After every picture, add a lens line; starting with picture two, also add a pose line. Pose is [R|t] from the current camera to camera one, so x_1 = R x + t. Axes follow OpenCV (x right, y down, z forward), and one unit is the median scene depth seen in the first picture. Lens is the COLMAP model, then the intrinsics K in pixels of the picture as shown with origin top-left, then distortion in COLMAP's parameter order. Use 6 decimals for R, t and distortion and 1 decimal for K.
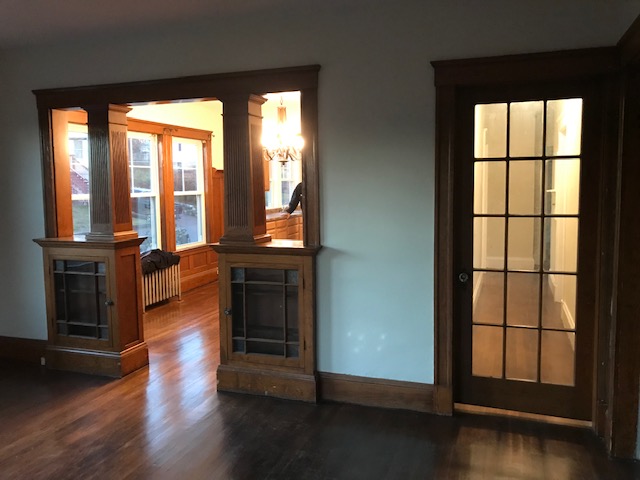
lens RADIAL K [[524.8, 0, 320.0], [0, 524.8, 240.0], [0, 0, 1]] dist [0.000930, -0.004771]
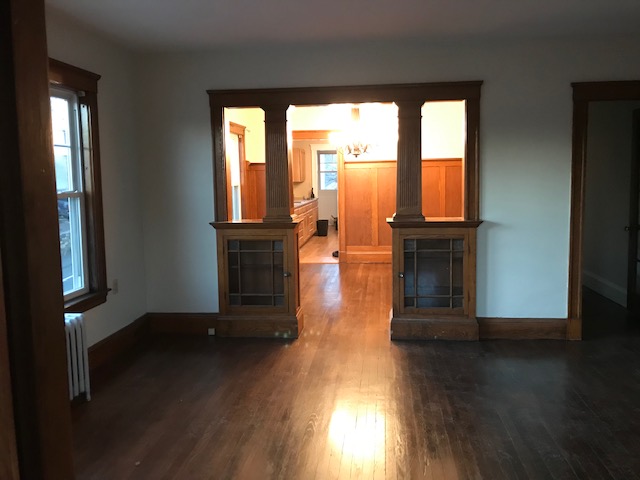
lens RADIAL K [[524.8, 0, 320.0], [0, 524.8, 240.0], [0, 0, 1]] dist [0.000930, -0.004771]
pose [[0.975525, -0.029374, 0.217917, -0.637037], [0.027375, 0.999551, 0.012190, 0.032706], [-0.218178, -0.005926, 0.975891, -0.175044]]
